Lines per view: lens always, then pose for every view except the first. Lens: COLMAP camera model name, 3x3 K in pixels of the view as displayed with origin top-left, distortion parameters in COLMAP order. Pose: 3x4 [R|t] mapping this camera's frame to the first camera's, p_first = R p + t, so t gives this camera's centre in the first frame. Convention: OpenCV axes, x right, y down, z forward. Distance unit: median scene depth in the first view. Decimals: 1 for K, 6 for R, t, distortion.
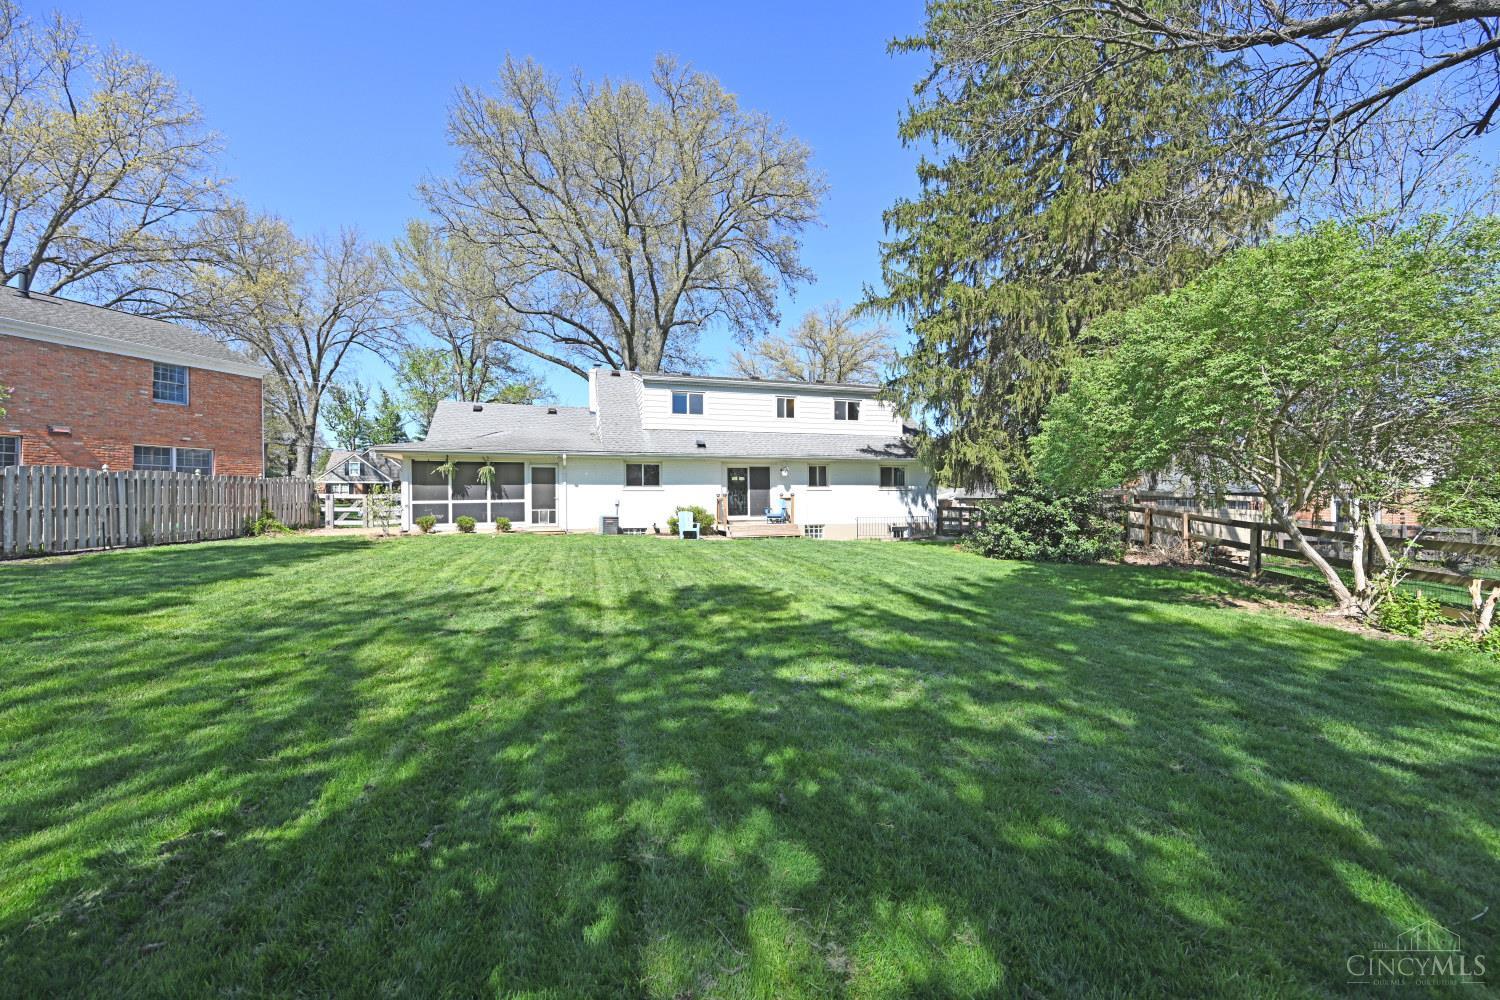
lens RADIAL K [[593.3, 0, 749.6], [0, 593.3, 502.6], [0, 0, 1]] dist [0.000919, -0.000016]
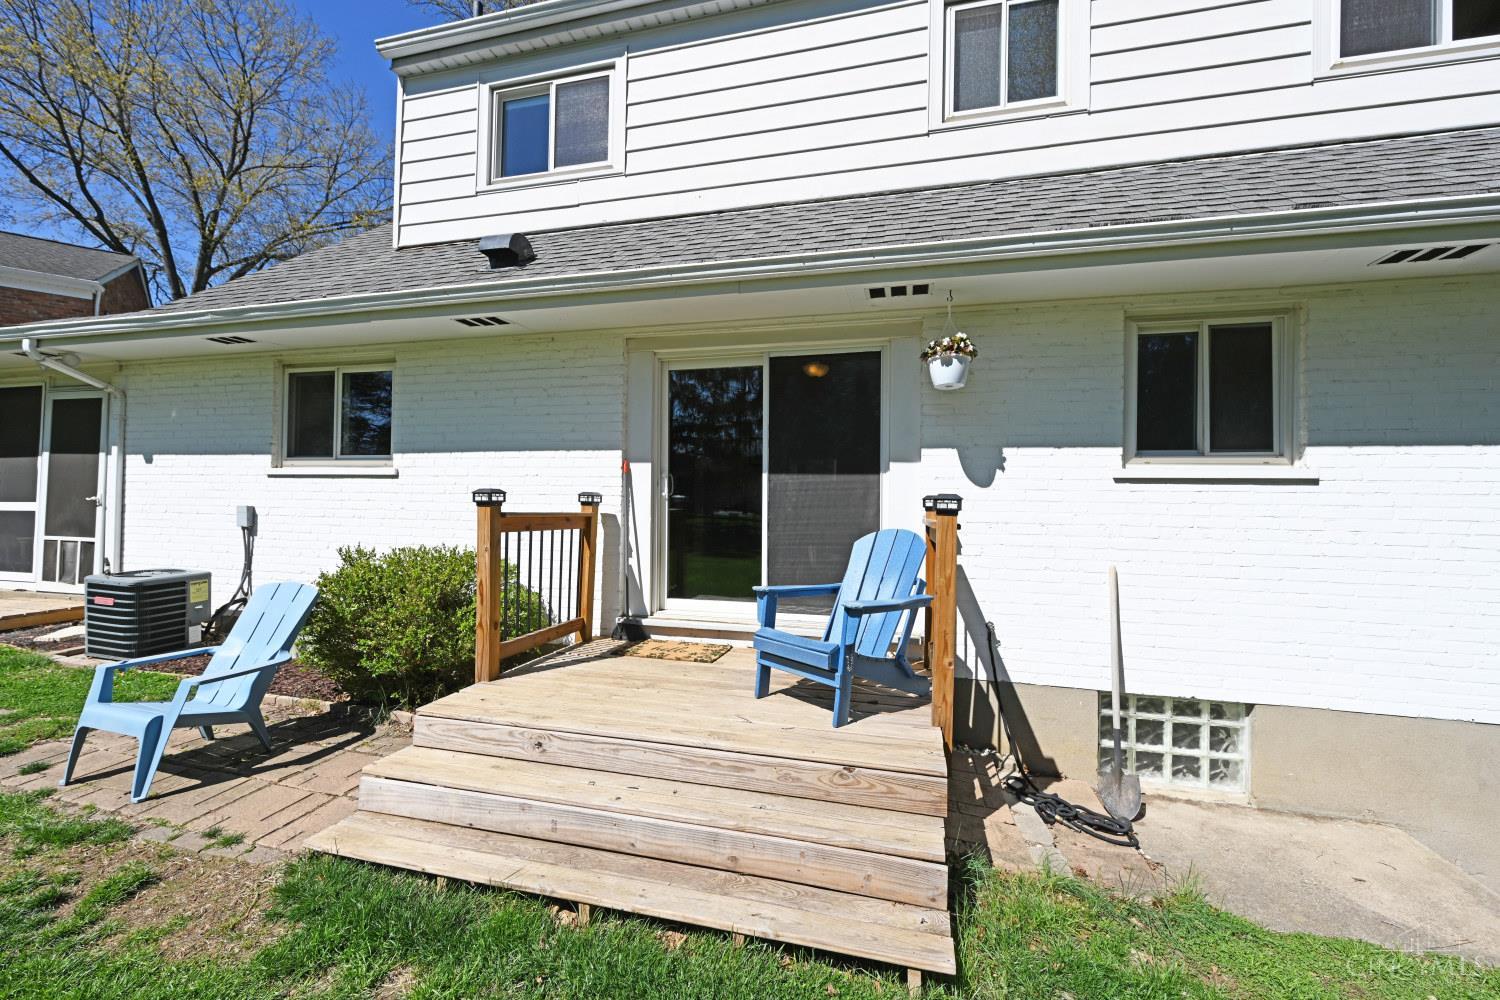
lens RADIAL K [[593.3, 0, 749.6], [0, 593.3, 502.6], [0, 0, 1]] dist [0.000919, -0.000016]
pose [[0.851488, 0.019116, -0.524026, 0.098308], [-0.026147, 0.999640, -0.006019, -0.011623], [0.523723, 0.018827, 0.851681, 0.832020]]
